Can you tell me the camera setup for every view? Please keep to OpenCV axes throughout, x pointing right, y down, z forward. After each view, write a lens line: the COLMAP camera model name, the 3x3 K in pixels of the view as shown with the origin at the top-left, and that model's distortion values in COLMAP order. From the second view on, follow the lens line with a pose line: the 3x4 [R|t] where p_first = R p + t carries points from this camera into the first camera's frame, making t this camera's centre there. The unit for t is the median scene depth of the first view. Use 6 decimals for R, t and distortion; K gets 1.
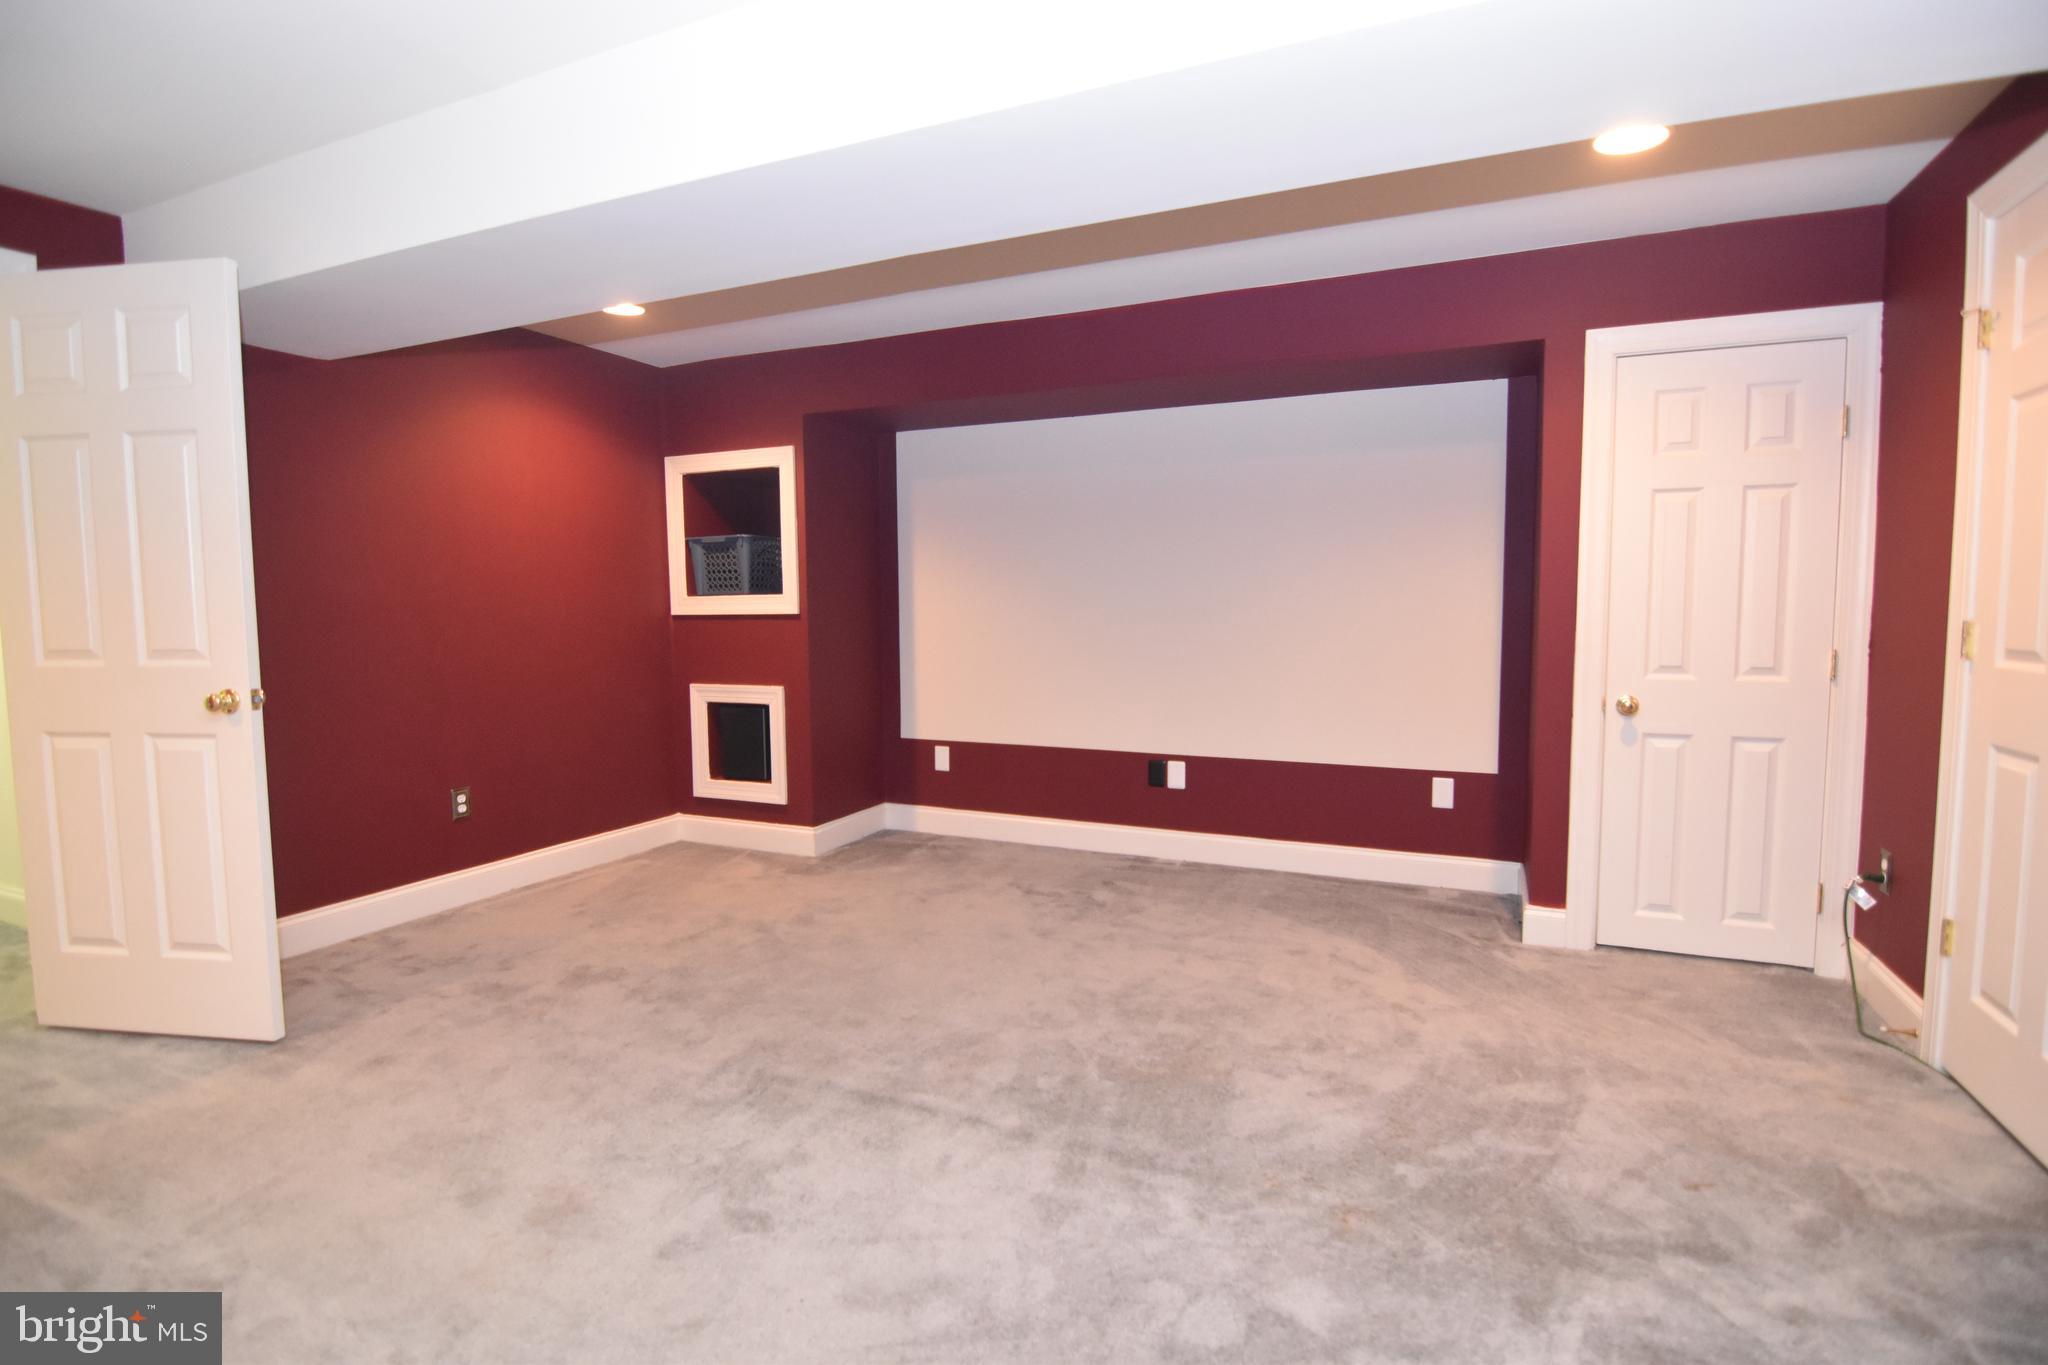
lens RADIAL K [[999.5, 0, 1024.2], [0, 999.5, 685.5], [0, 0, 1]] dist [-0.018081, -0.001223]
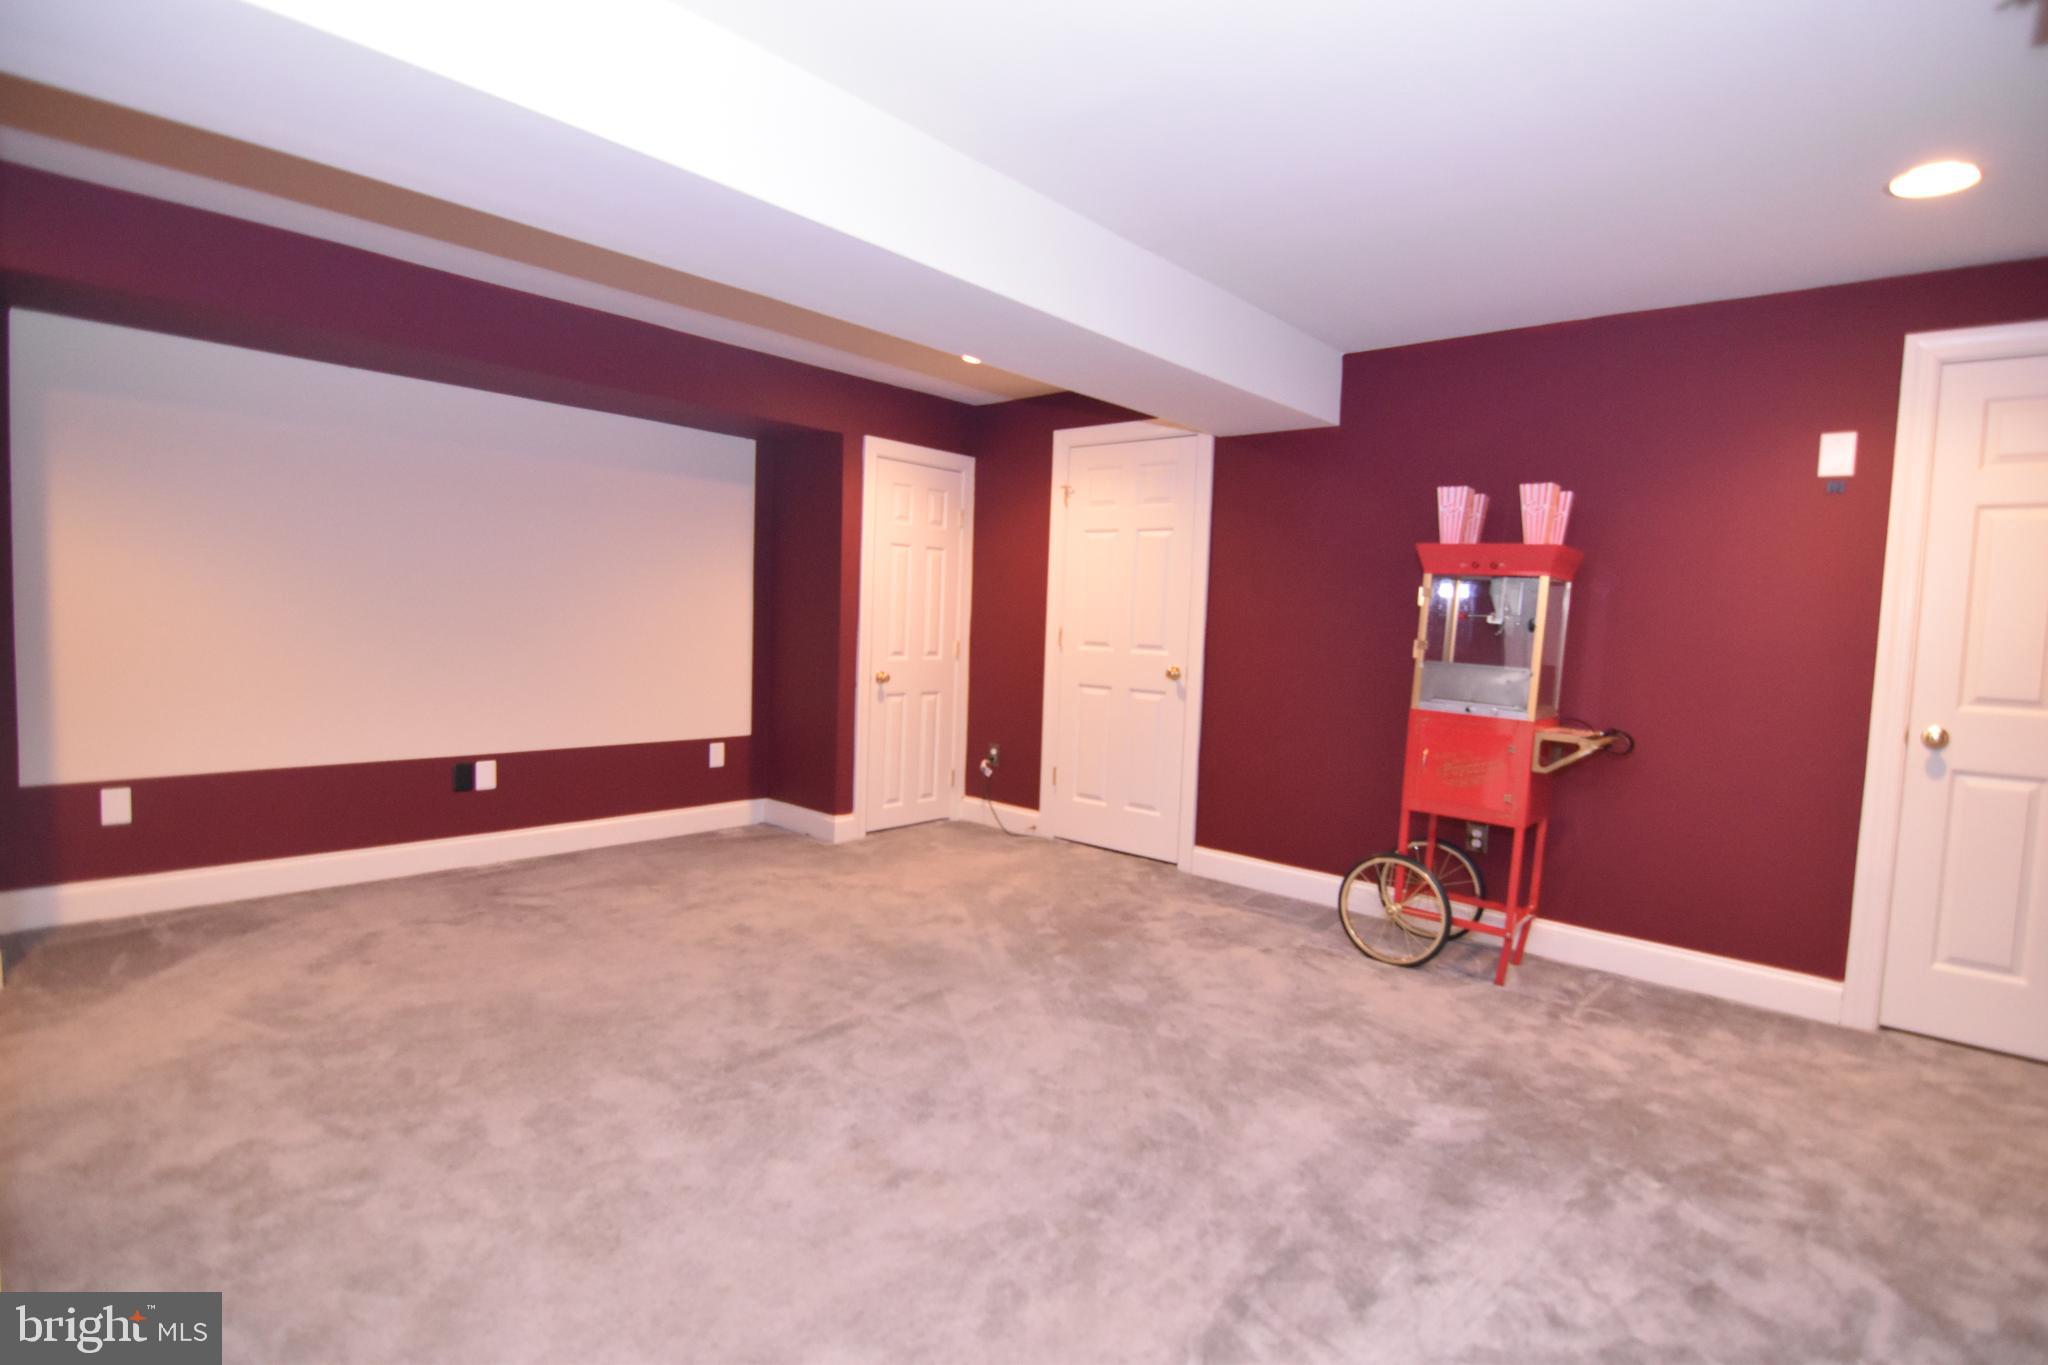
lens RADIAL K [[999.5, 0, 1024.2], [0, 999.5, 685.5], [0, 0, 1]] dist [-0.018081, -0.001223]
pose [[0.284848, -0.043751, 0.957574, -0.761317], [0.041935, 0.998570, 0.033150, -0.008368], [-0.957655, 0.030713, 0.286276, 0.286680]]
